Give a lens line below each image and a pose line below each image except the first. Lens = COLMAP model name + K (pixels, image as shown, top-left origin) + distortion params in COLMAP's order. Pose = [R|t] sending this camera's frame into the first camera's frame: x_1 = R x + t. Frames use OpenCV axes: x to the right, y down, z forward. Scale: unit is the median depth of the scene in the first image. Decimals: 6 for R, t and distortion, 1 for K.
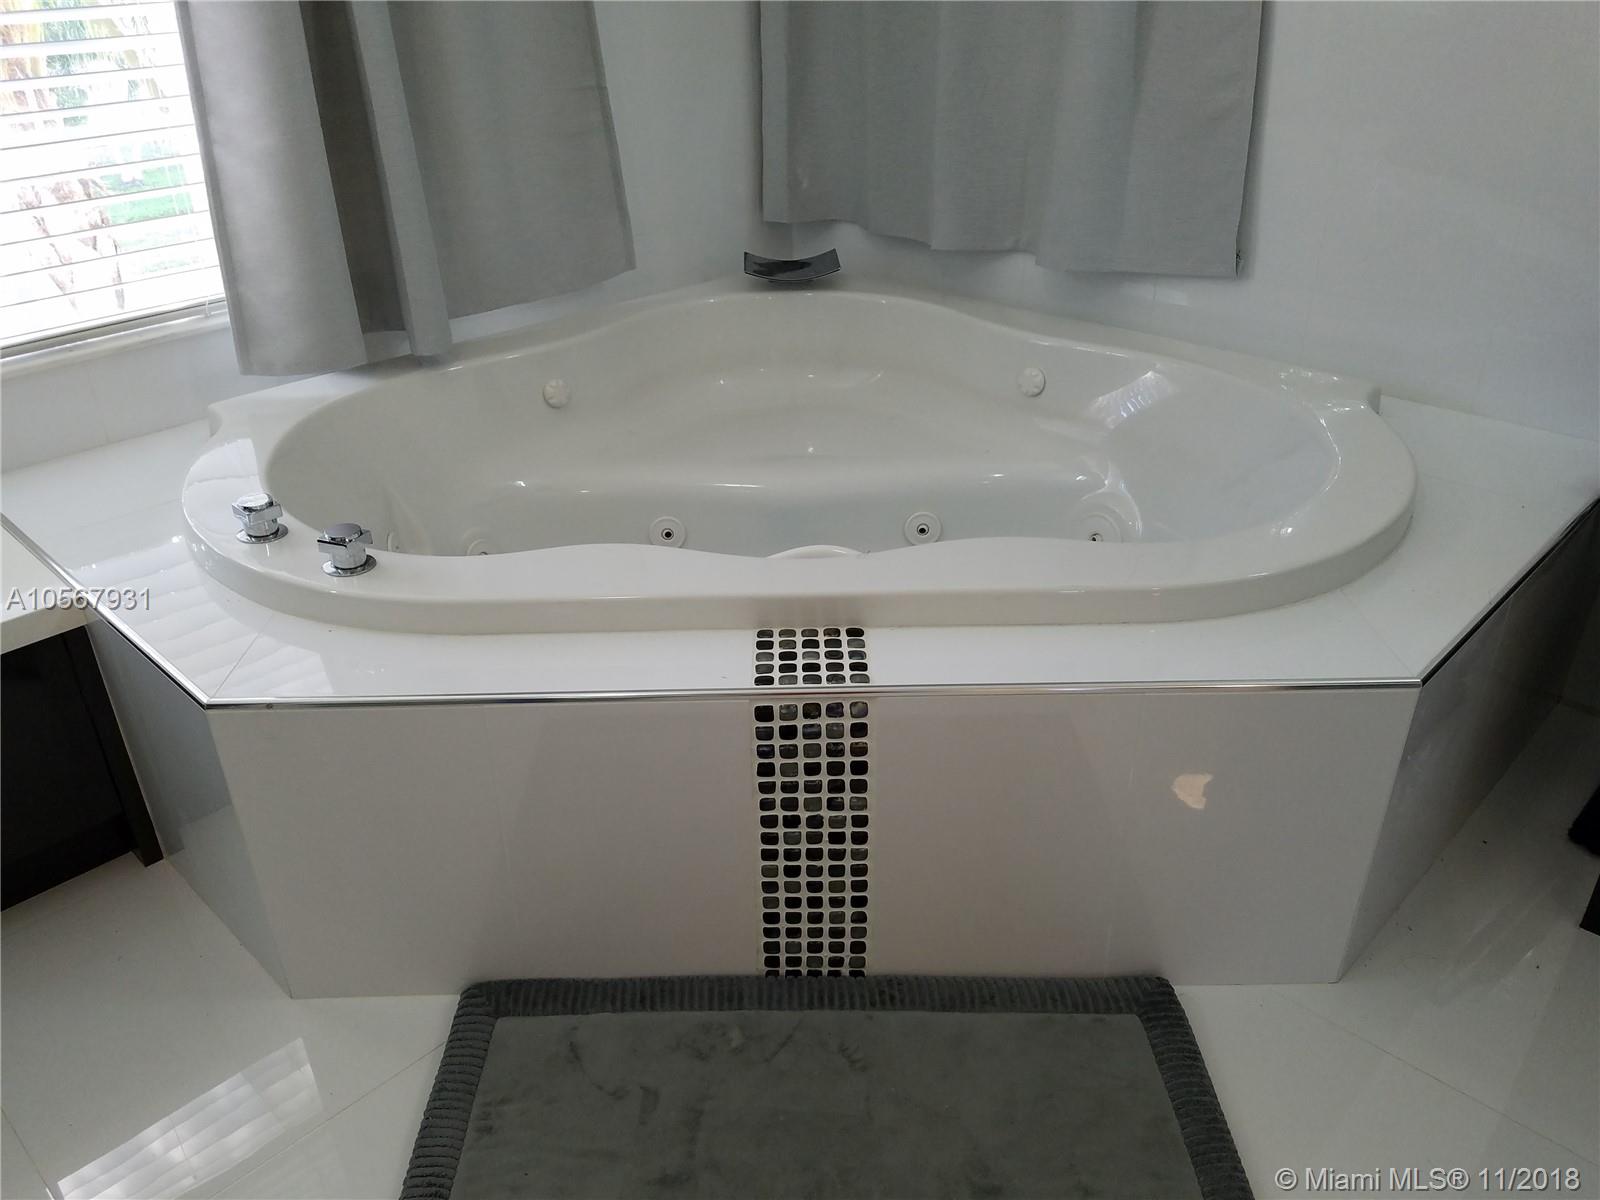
lens RADIAL K [[1236.4, 0, 800.0], [0, 1236.4, 600.0], [0, 0, 1]] dist [0.007998, -0.001213]
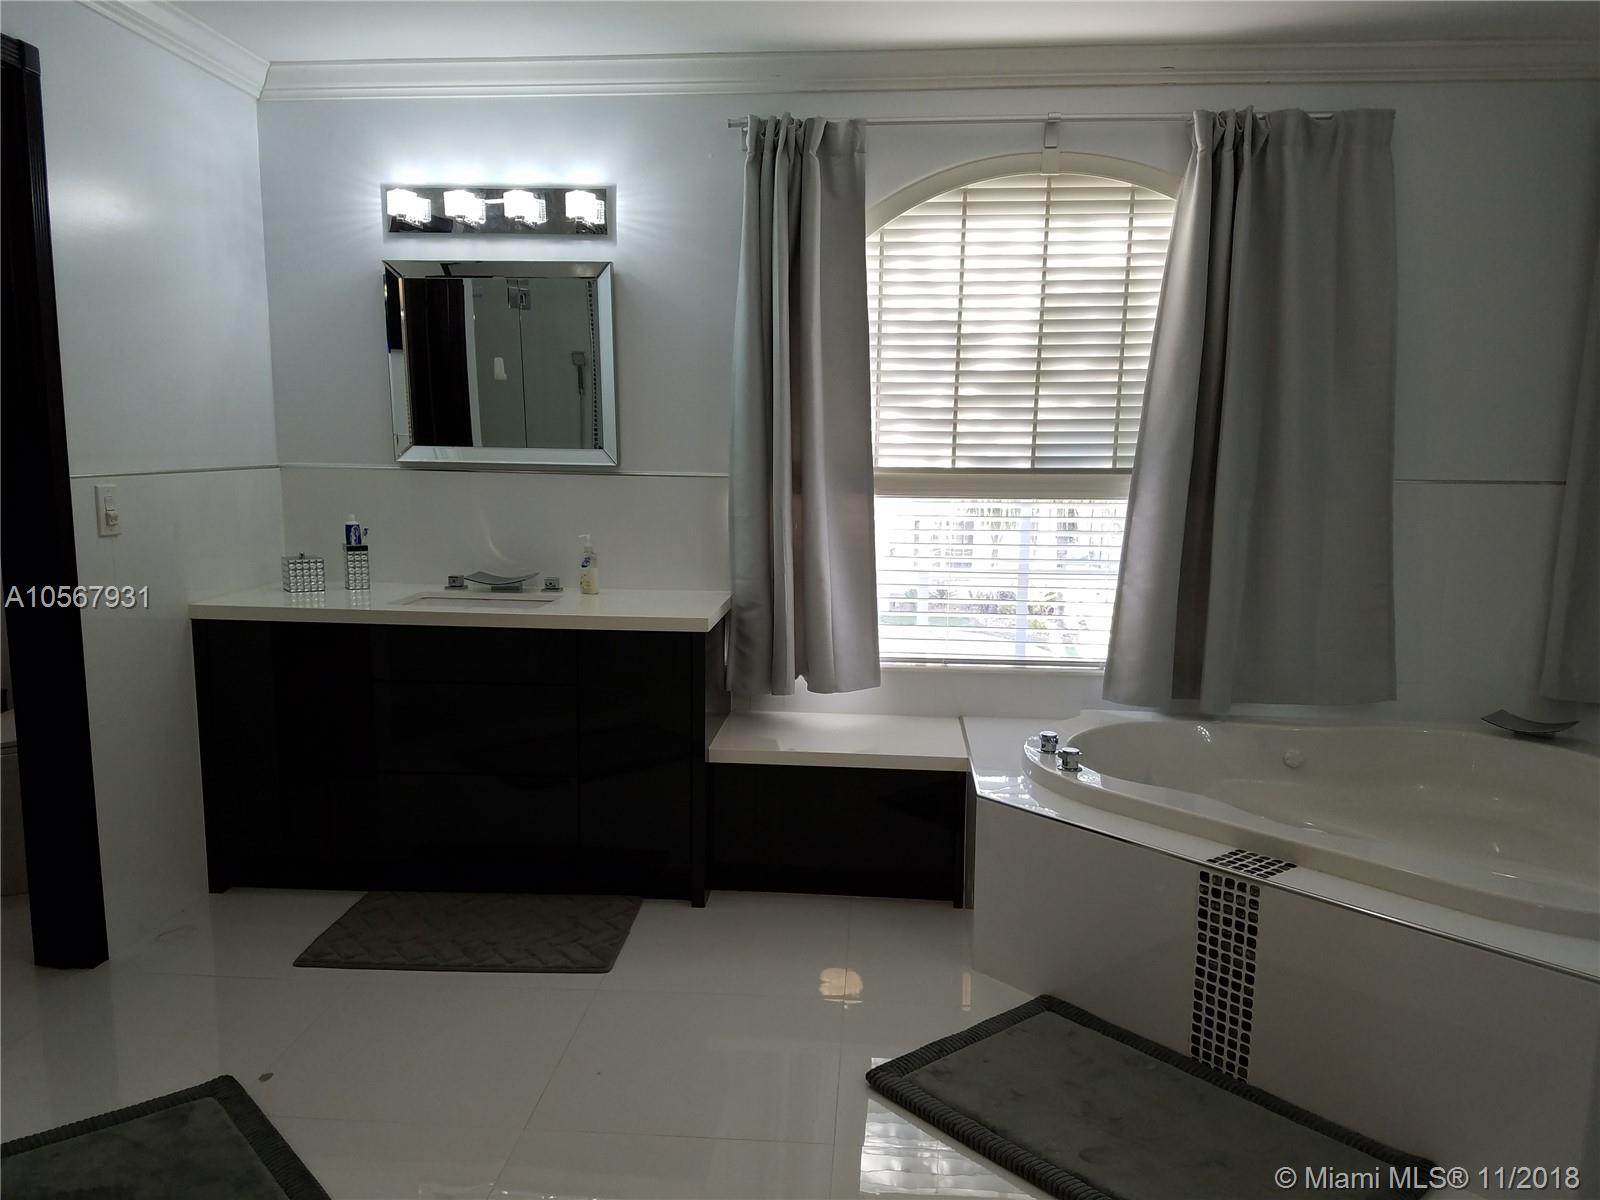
lens RADIAL K [[1236.4, 0, 800.0], [0, 1236.4, 600.0], [0, 0, 1]] dist [0.007998, -0.001213]
pose [[0.619677, 0.096812, -0.778864, 0.895619], [-0.387679, 0.900607, -0.196499, 0.286867], [0.682426, 0.423715, 0.595617, -0.600570]]
